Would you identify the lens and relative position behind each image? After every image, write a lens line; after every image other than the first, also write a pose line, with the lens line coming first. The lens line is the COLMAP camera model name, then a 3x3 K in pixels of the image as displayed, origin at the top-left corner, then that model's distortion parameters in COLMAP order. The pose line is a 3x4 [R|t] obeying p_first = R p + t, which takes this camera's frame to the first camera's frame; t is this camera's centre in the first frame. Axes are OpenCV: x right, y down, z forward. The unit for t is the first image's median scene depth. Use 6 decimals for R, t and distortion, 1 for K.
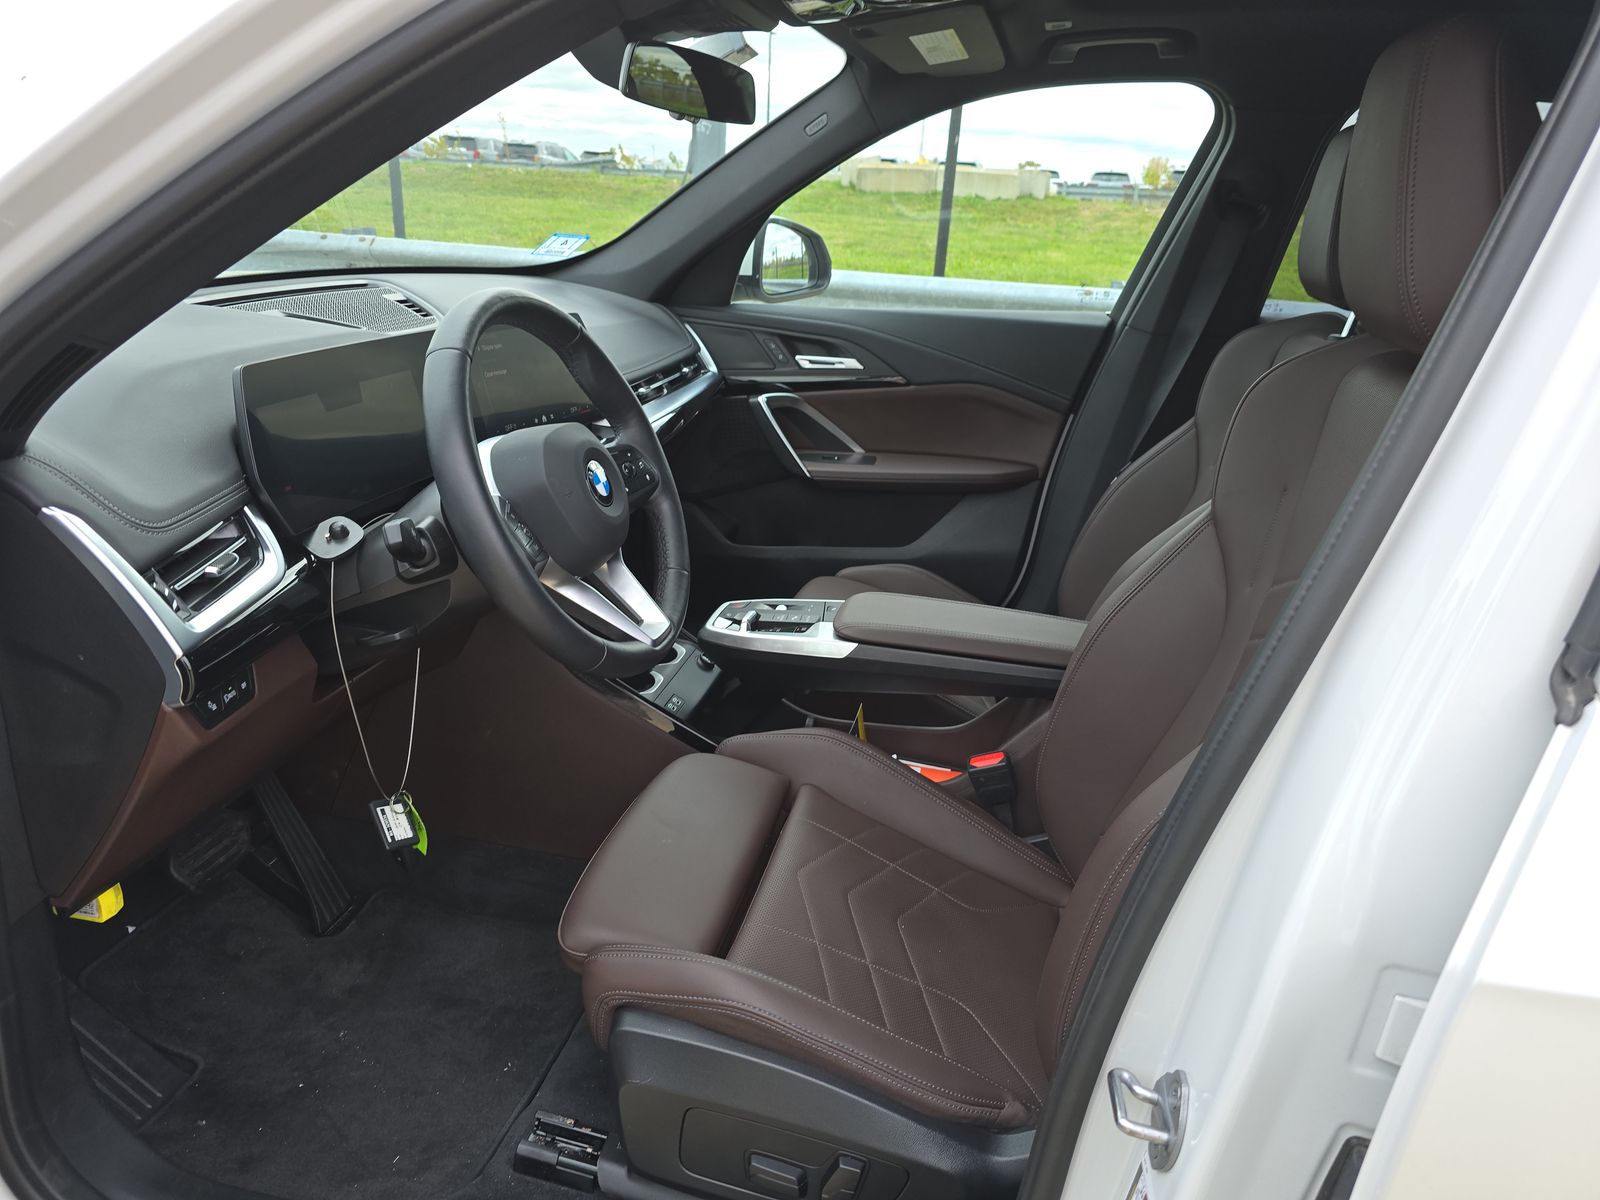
lens RADIAL K [[1076.0, 0, 803.9], [0, 1076.0, 601.0], [0, 0, 1]] dist [0.071157, -0.103771]
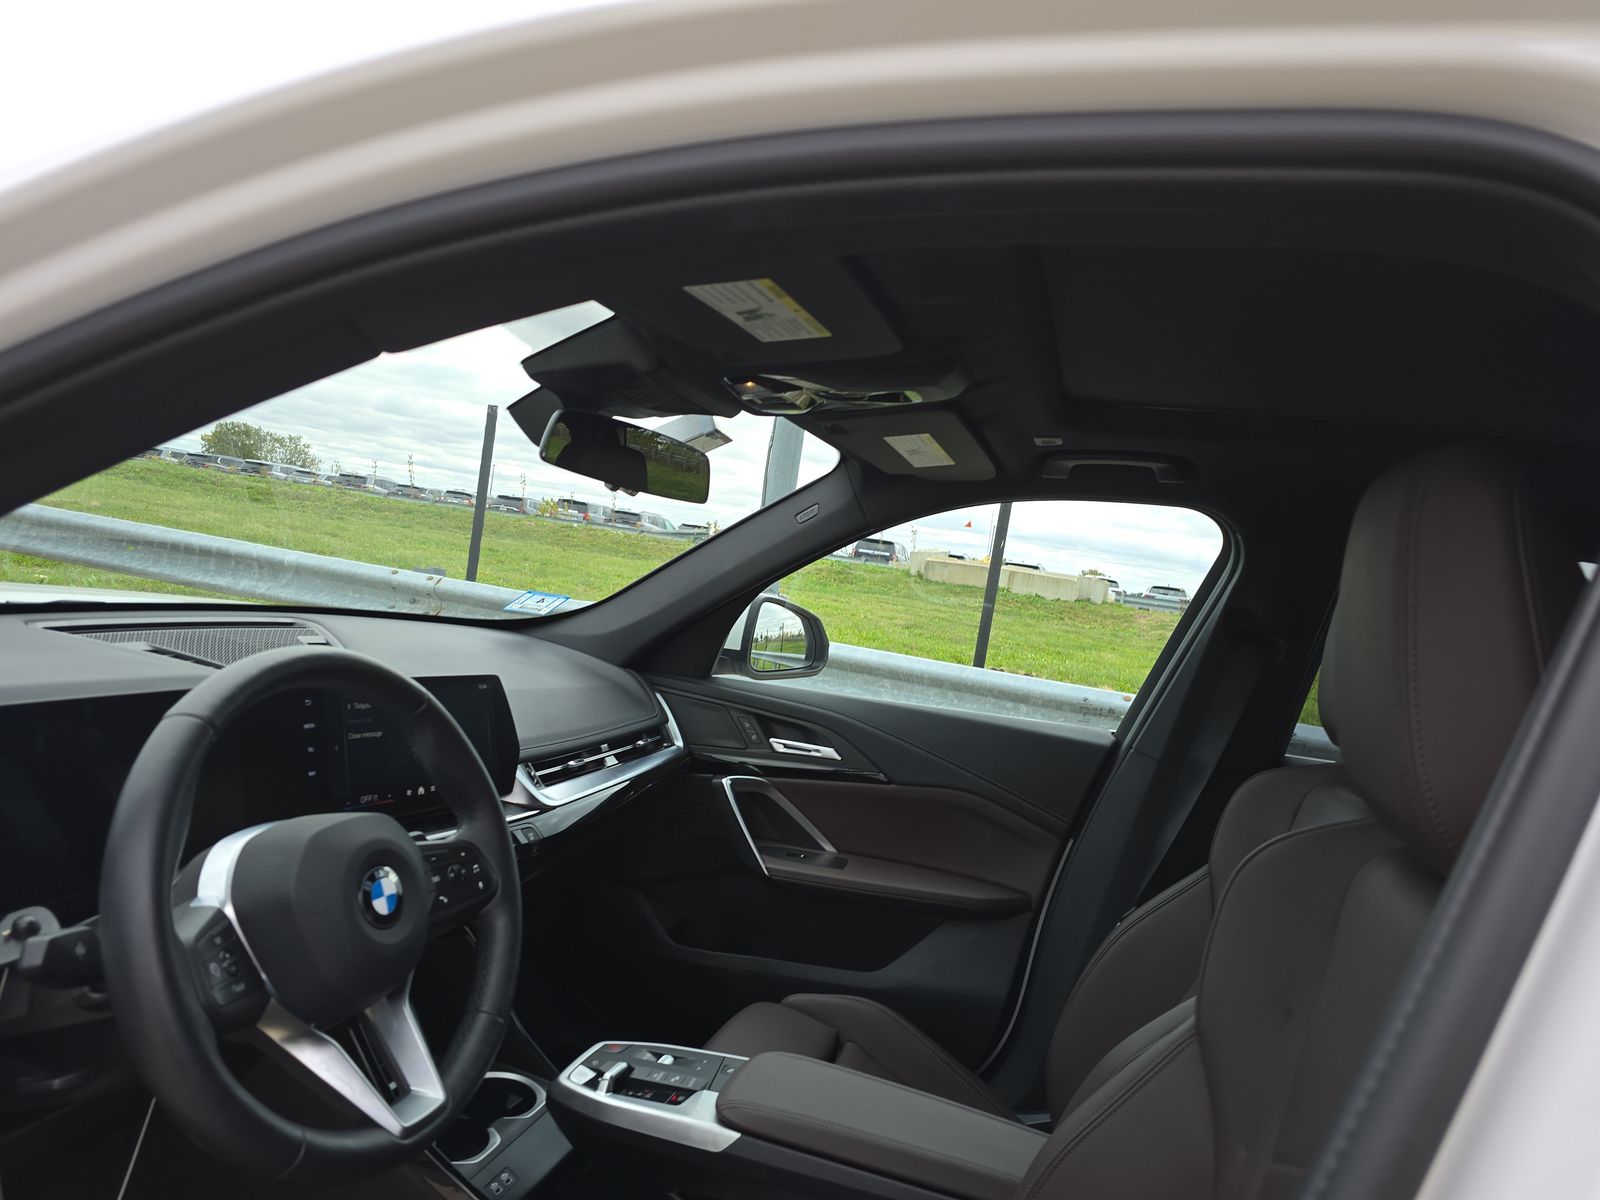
lens RADIAL K [[1072.7, 0, 800.0], [0, 1072.7, 600.0], [0, 0, 1]] dist [0.102855, -0.106809]
pose [[0.992950, 0.097863, -0.066875, 0.070817], [-0.114401, 0.938878, -0.324686, -0.045003], [0.031013, 0.330047, 0.943455, 0.101418]]
